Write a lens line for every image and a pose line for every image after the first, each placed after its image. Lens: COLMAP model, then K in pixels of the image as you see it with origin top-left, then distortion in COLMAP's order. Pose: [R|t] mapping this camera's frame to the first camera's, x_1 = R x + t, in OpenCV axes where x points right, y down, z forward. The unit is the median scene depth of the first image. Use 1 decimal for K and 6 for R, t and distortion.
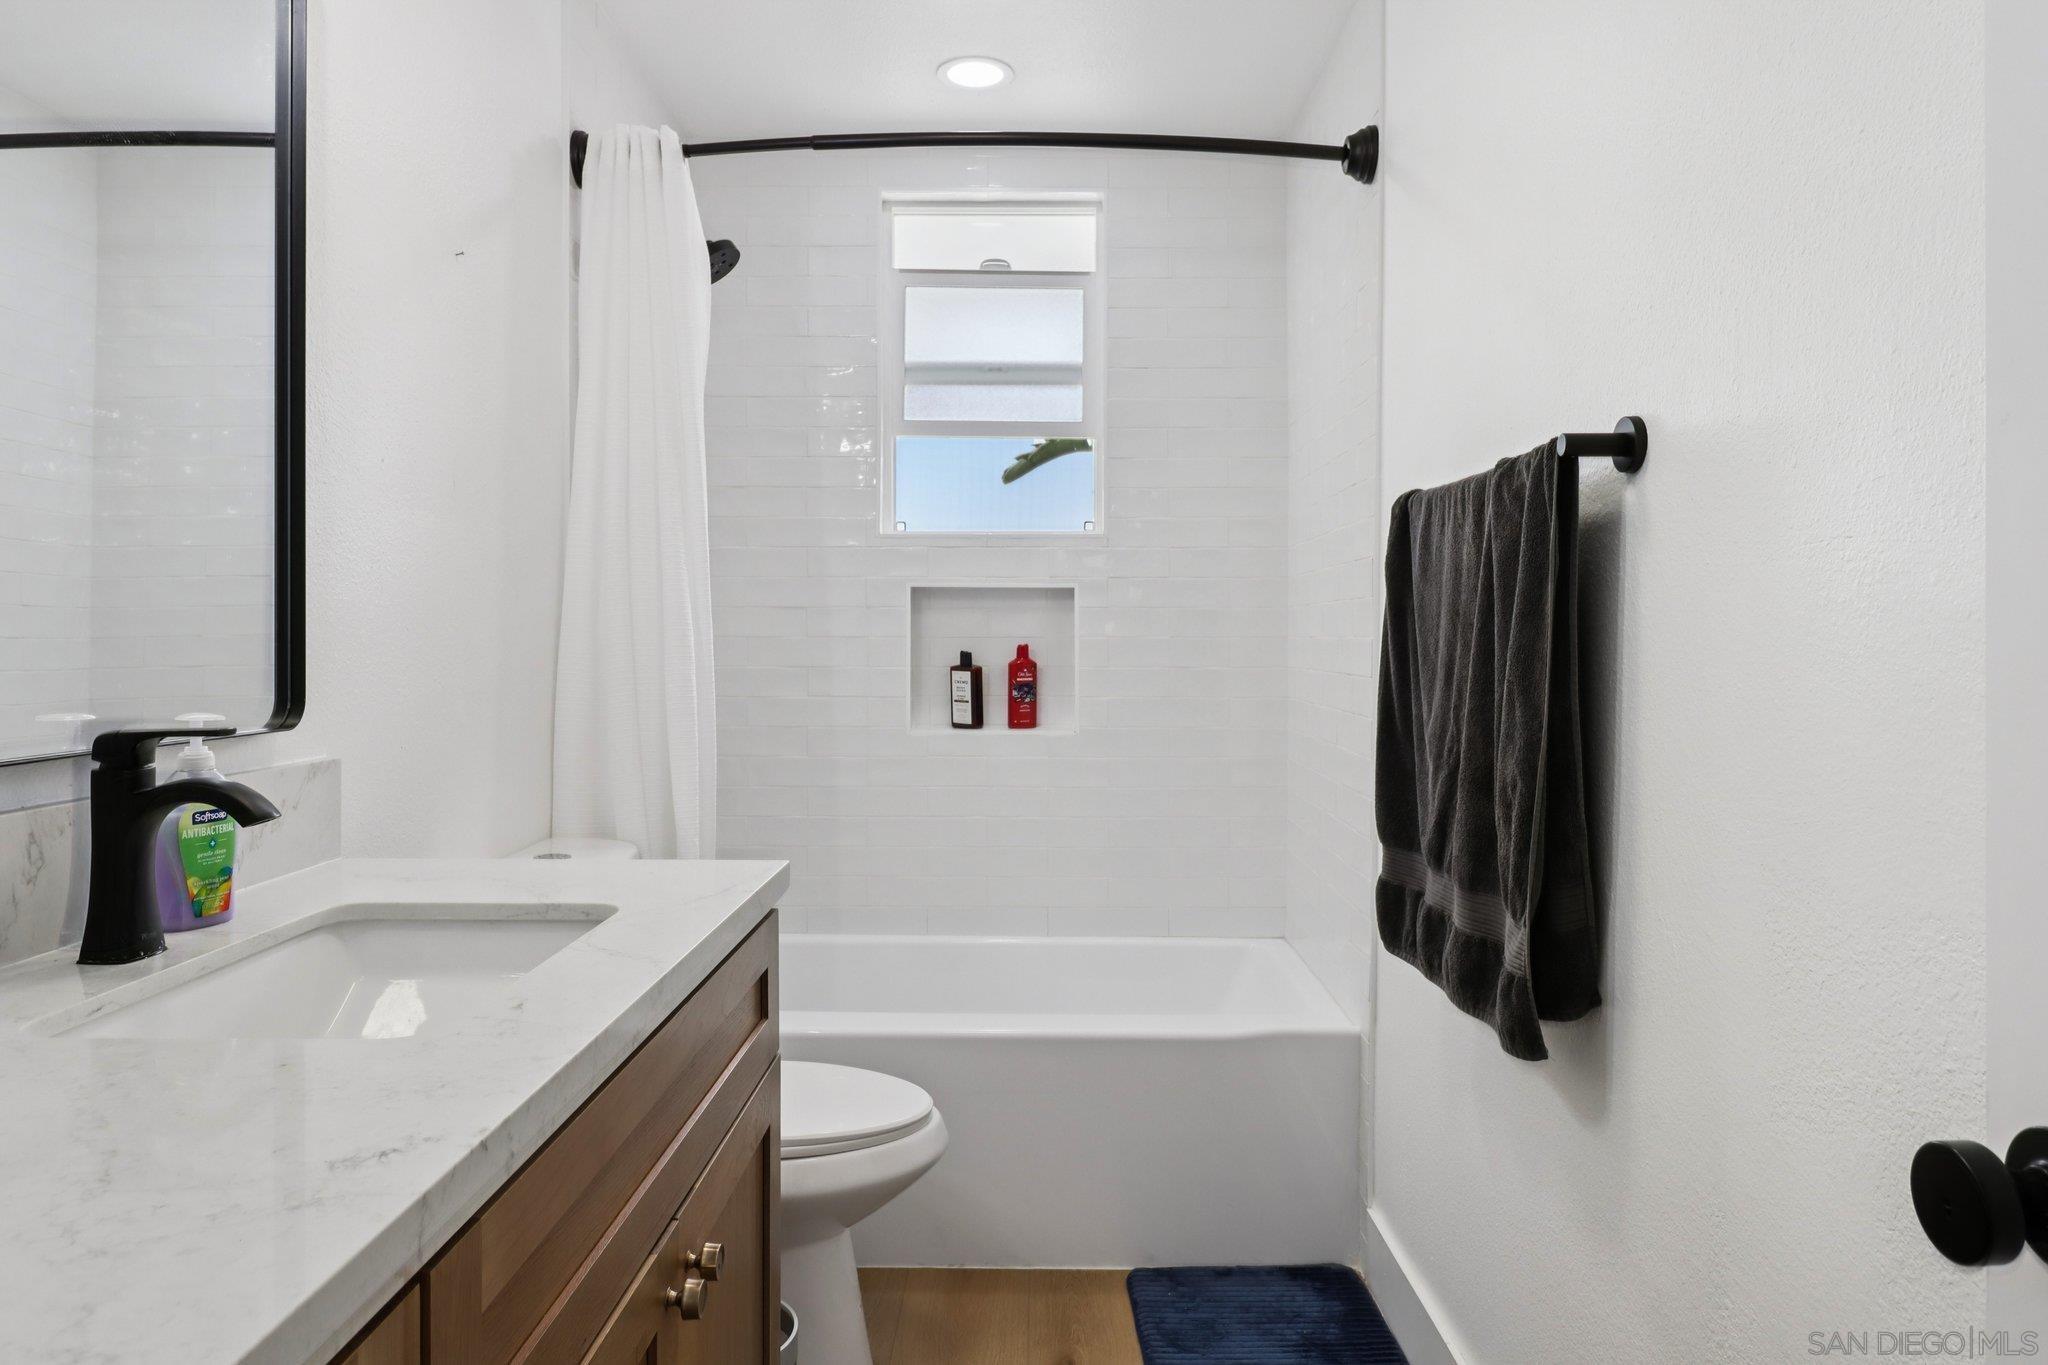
lens RADIAL K [[1338.6, 0, 1033.1], [0, 1338.6, 637.1], [0, 0, 1]] dist [-0.008244, -0.005307]
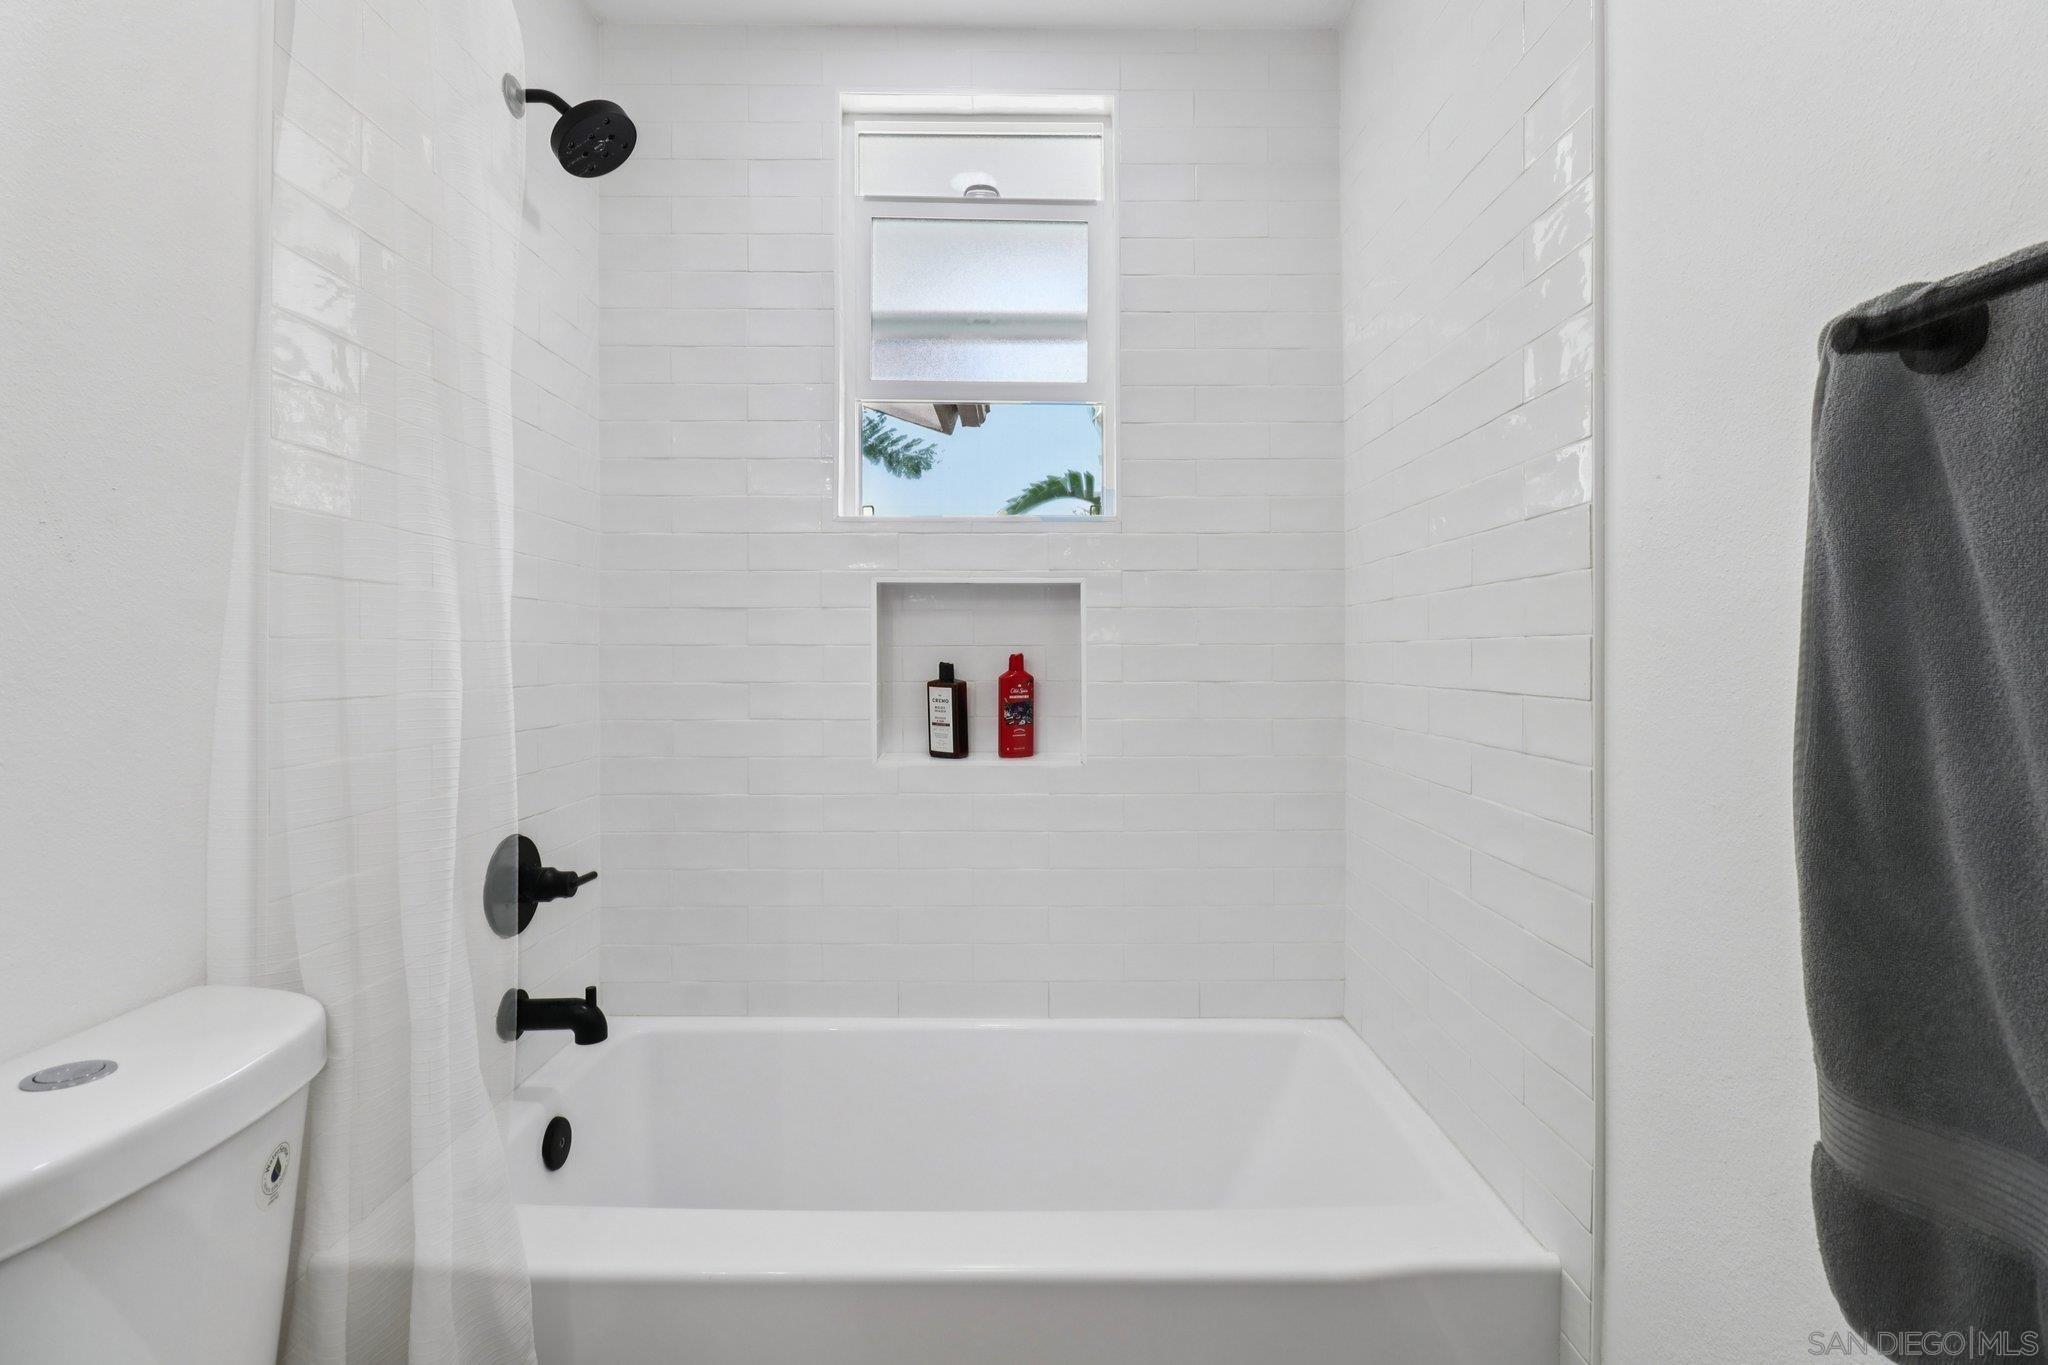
lens RADIAL K [[975.4, 0, 1032.9], [0, 975.4, 647.4], [0, 0, 1]] dist [-0.011678, -0.008527]
pose [[0.999793, -0.005552, -0.019554, 0.013908], [0.005336, 0.999924, -0.011093, 0.008212], [0.019614, 0.010987, 0.999747, 0.413860]]
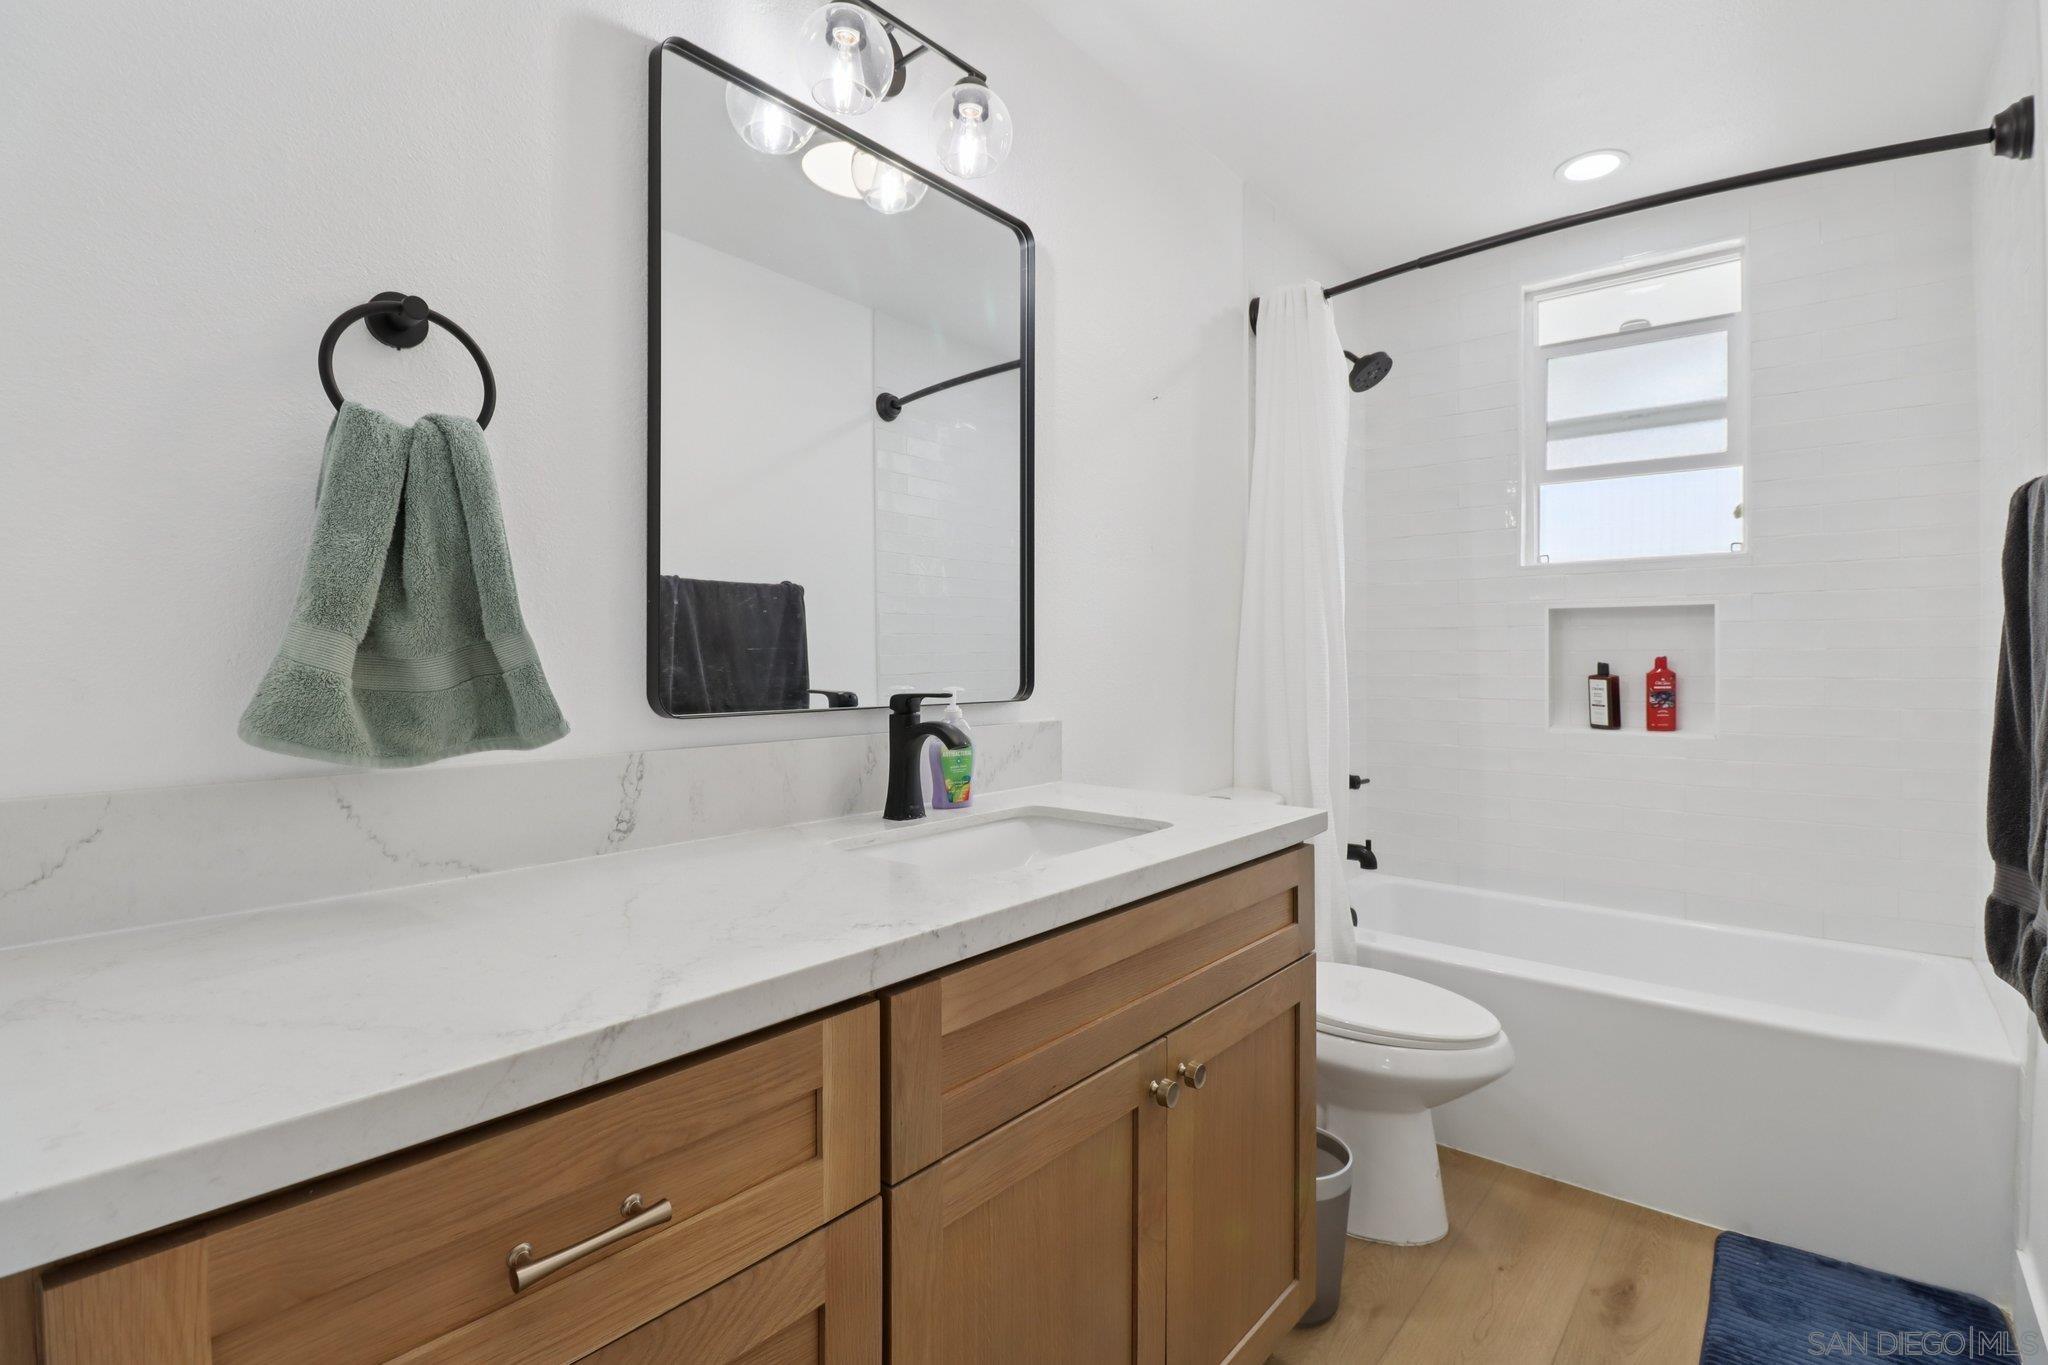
lens RADIAL K [[975.4, 0, 1028.0], [0, 975.4, 664.3], [0, 0, 1]] dist [-0.011678, -0.008527]
pose [[0.760271, 0.000384, -0.649606, 0.118347], [0.000706, 0.999999, 0.001417, 0.010634], [0.649605, -0.001536, 0.760270, 0.034474]]
